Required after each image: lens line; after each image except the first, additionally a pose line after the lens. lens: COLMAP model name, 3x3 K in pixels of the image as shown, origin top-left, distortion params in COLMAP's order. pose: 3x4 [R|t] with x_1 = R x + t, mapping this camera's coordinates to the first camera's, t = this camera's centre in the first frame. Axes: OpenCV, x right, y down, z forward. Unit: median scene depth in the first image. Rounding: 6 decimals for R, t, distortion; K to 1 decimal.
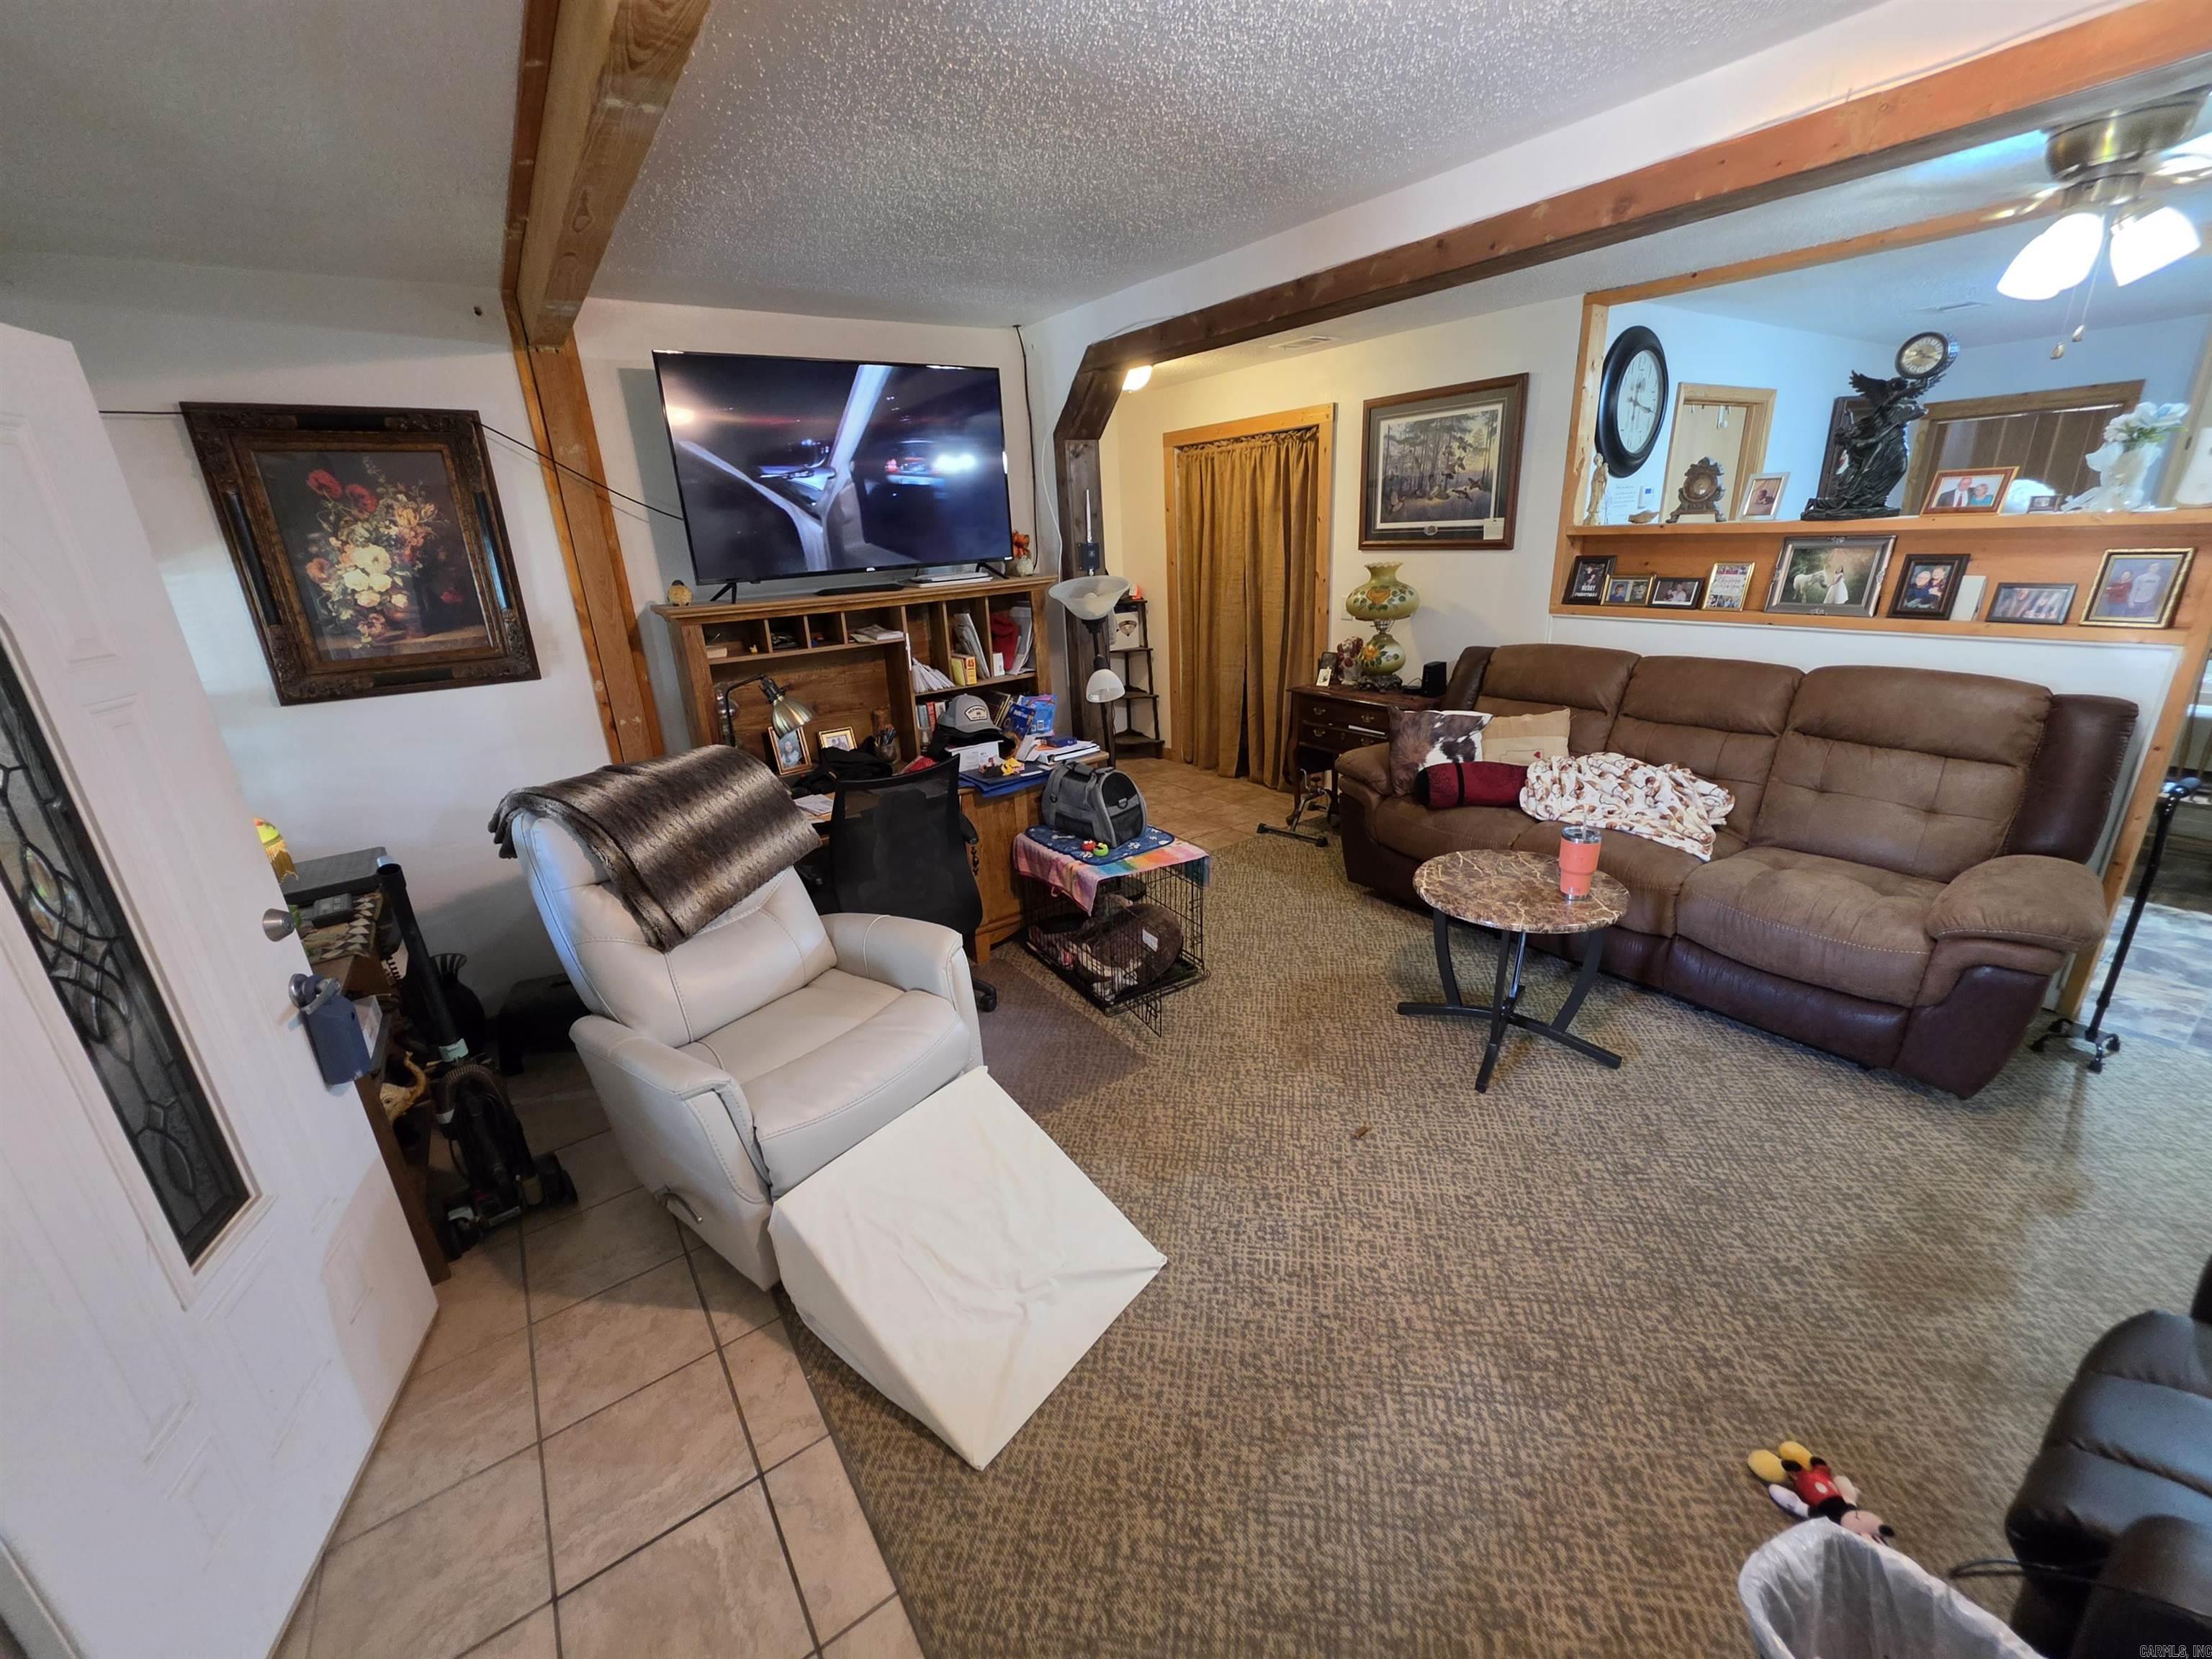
lens RADIAL K [[890.1, 0, 1100.4], [0, 890.1, 825.0], [0, 0, 1]] dist [-0.008684, 0.003270]
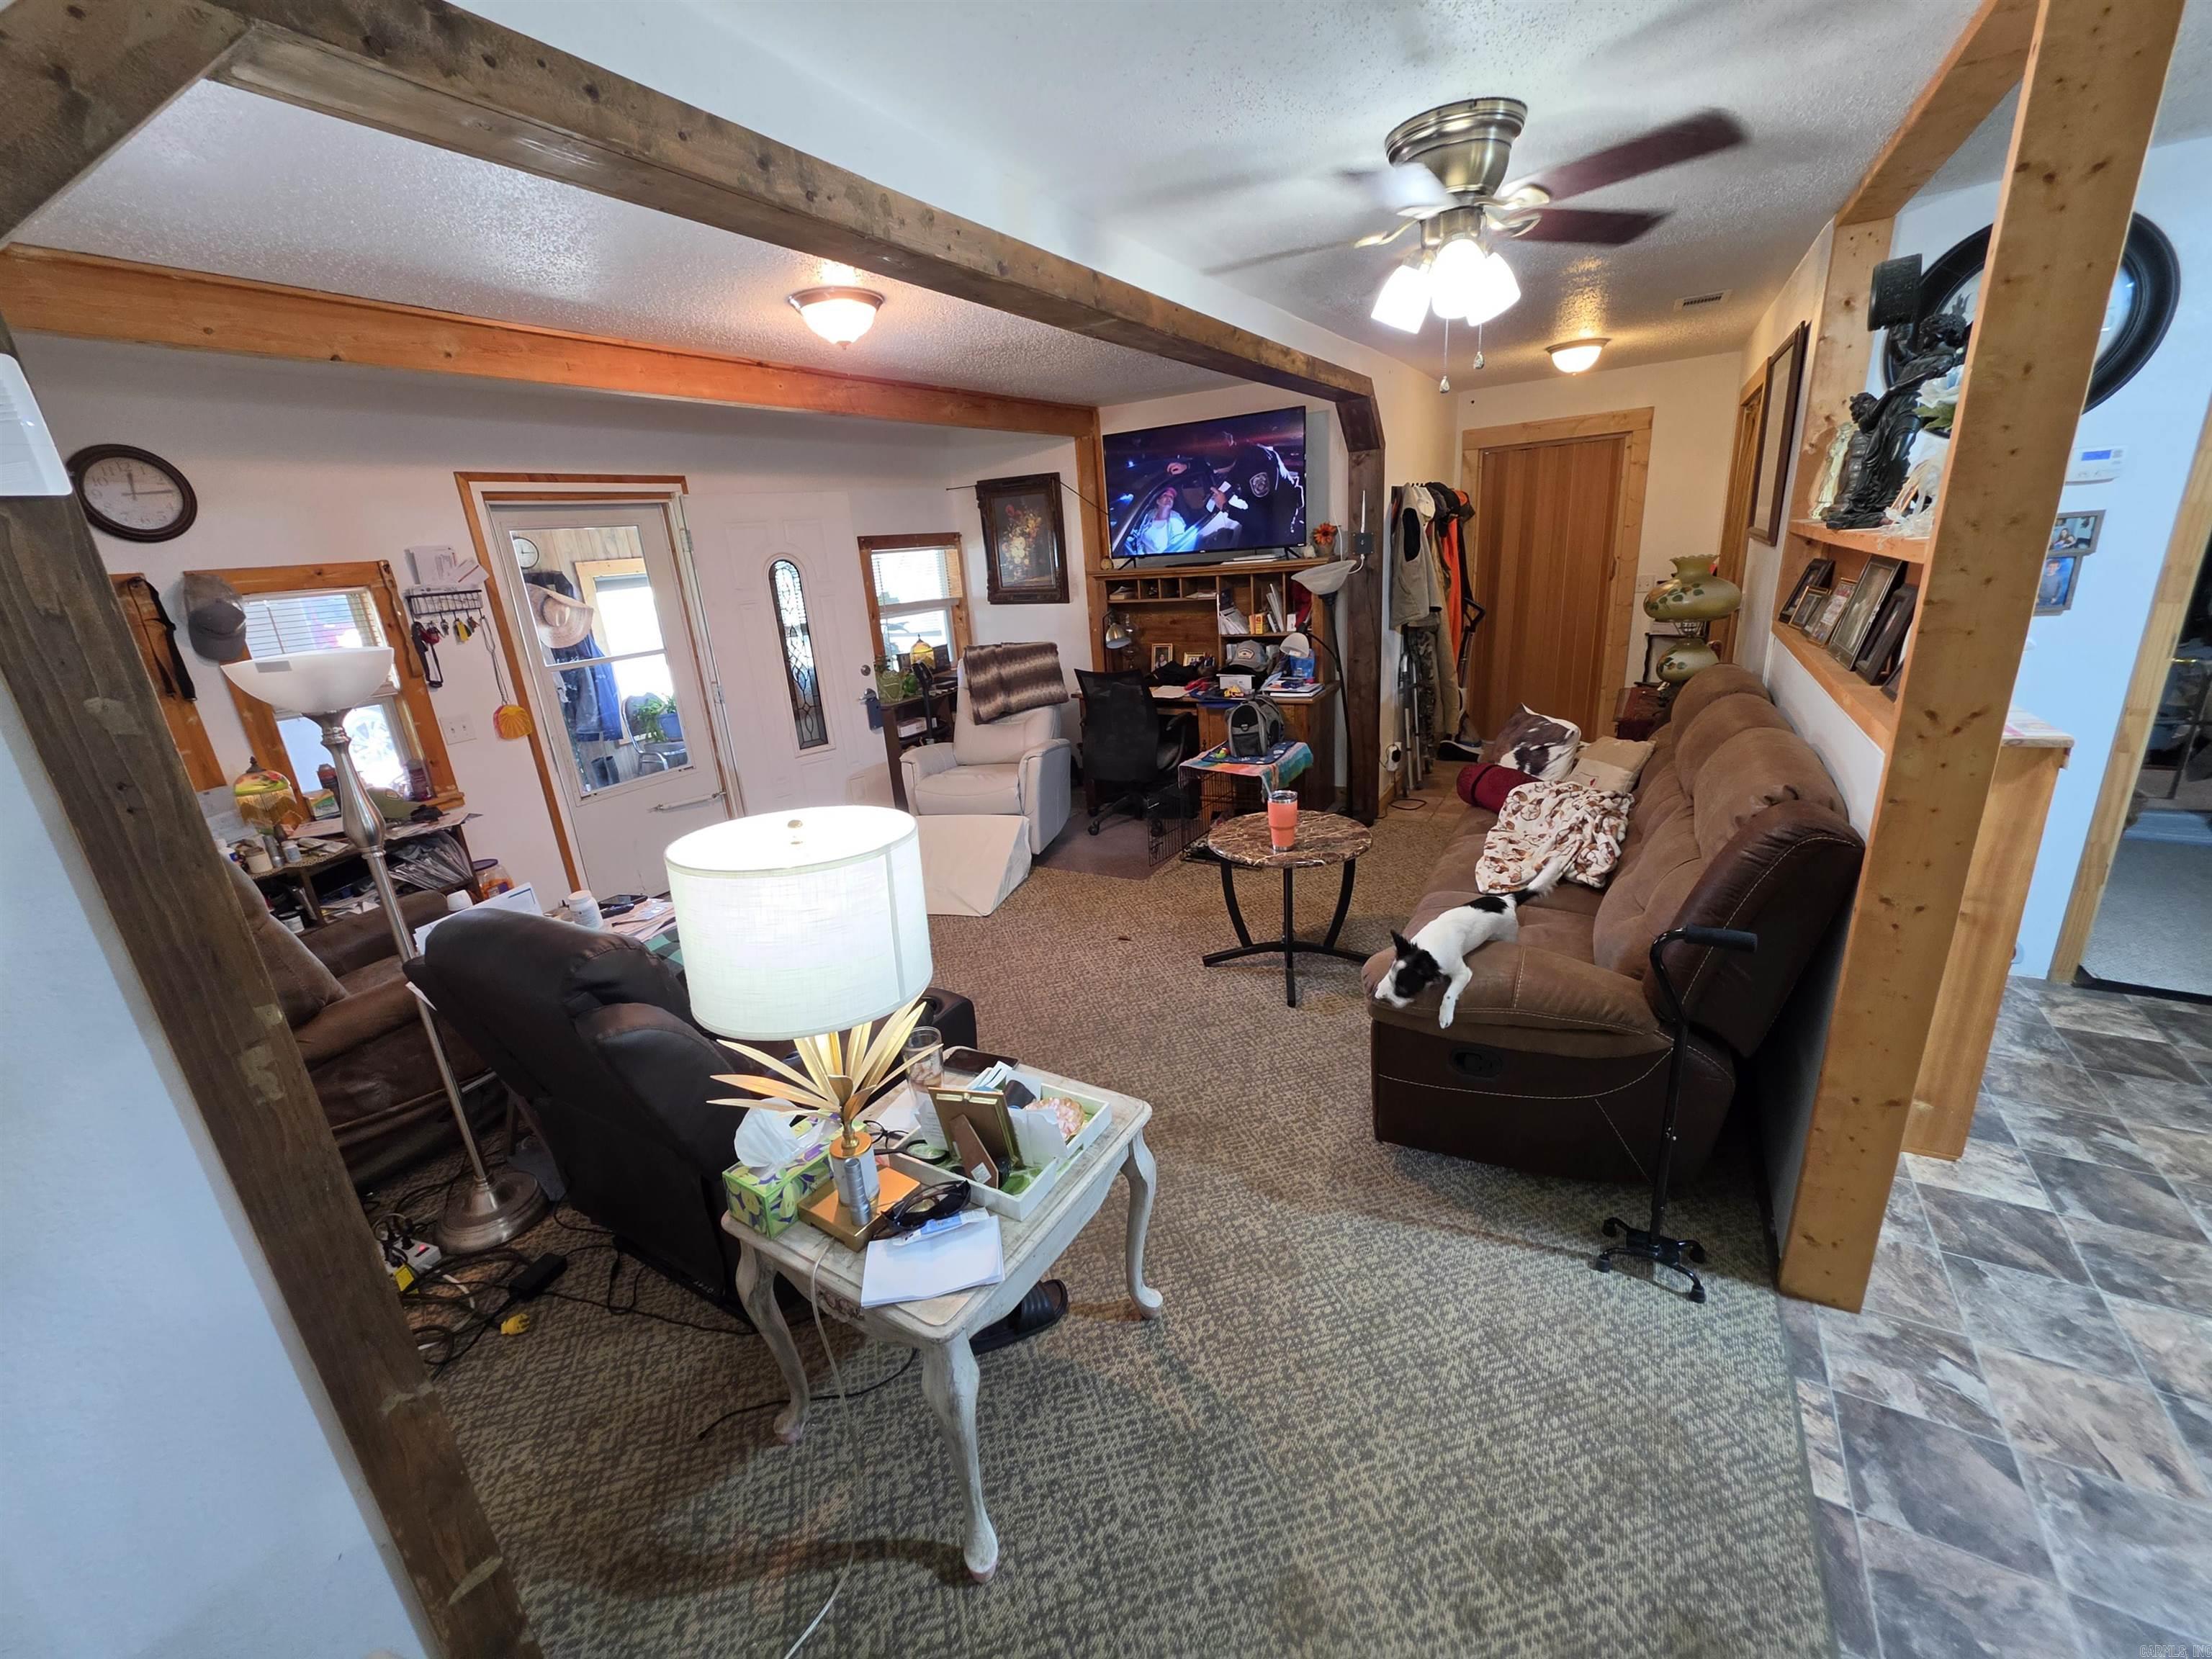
lens RADIAL K [[890.1, 0, 1107.0], [0, 890.1, 828.6], [0, 0, 1]] dist [-0.008684, 0.003270]
pose [[0.428690, 0.298442, -0.852735, 0.875777], [-0.238568, 0.947756, 0.211764, -0.088444], [0.871384, 0.112654, 0.477492, 0.120539]]
